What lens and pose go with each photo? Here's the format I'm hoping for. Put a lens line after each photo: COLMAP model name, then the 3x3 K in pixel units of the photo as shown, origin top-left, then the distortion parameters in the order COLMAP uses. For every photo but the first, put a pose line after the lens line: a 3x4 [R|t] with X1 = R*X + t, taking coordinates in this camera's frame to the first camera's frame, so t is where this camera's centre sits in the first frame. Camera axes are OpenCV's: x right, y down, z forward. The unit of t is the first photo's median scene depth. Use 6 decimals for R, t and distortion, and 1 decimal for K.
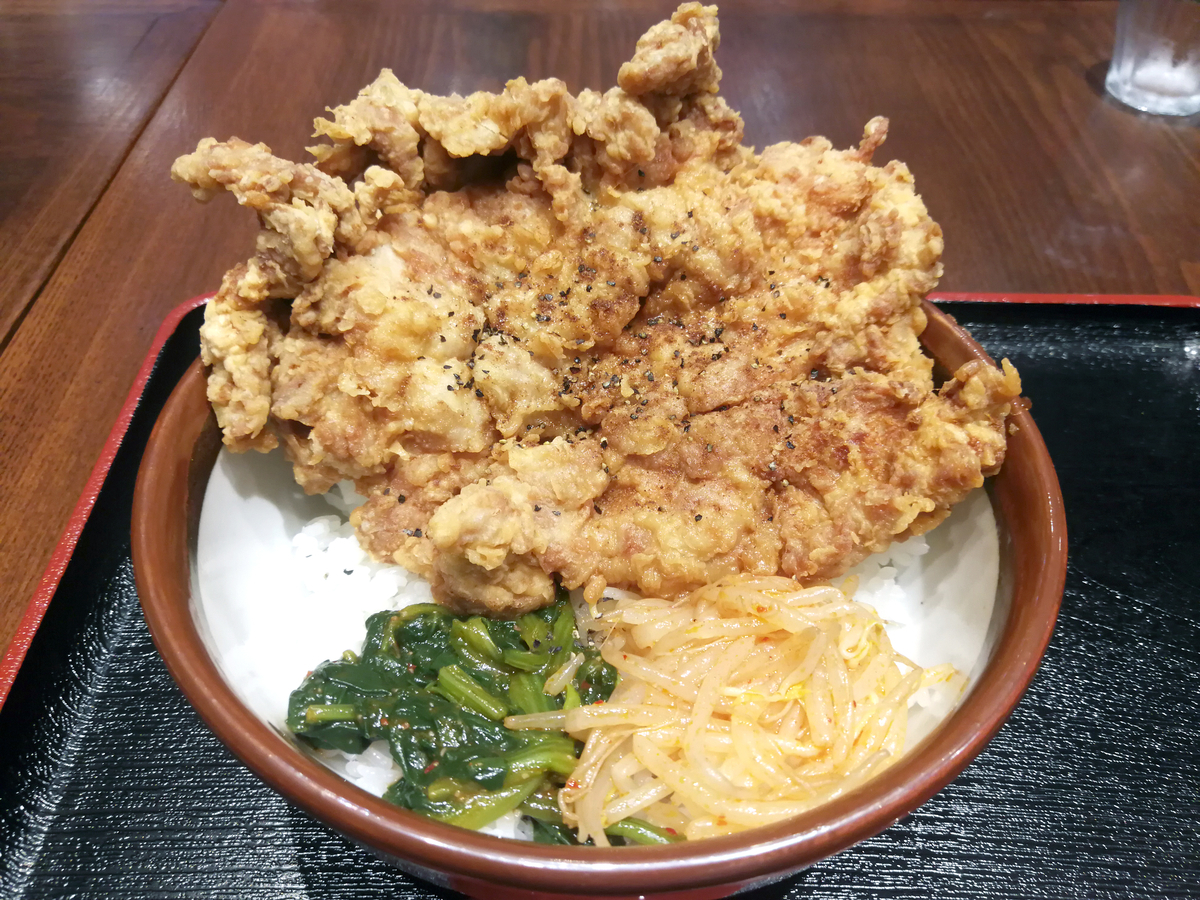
lens RADIAL K [[994.6, 0, 599.9], [0, 994.6, 483.4], [0, 0, 1]] dist [-0.023561, 0.010361]
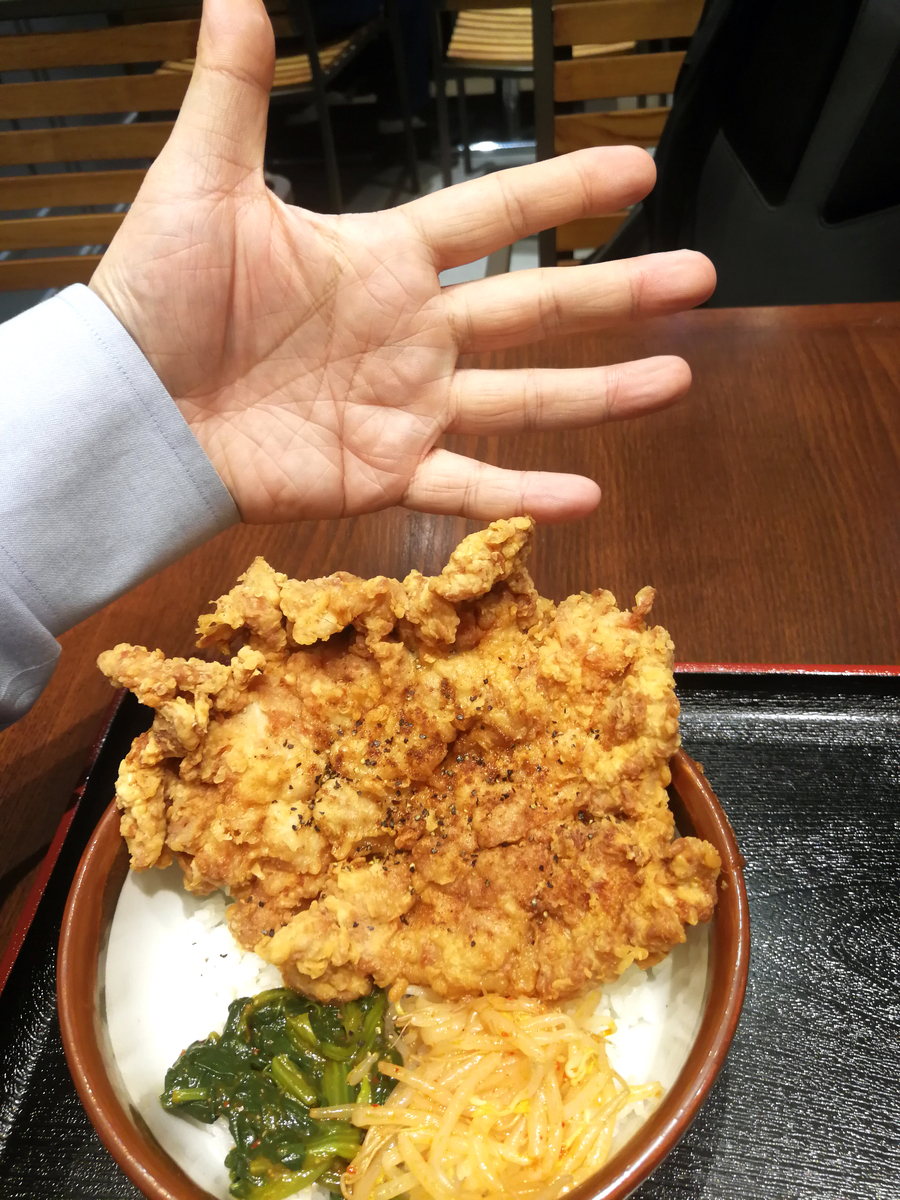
lens RADIAL K [[994.6, 0, 450.0], [0, 994.6, 600.0], [0, 0, 1]] dist [-0.023561, 0.010361]
pose [[0.987986, 0.000199, -0.154546, 0.257432], [-0.004130, 0.999676, -0.025112, -0.364551], [0.154491, 0.025448, 0.987666, -0.281130]]
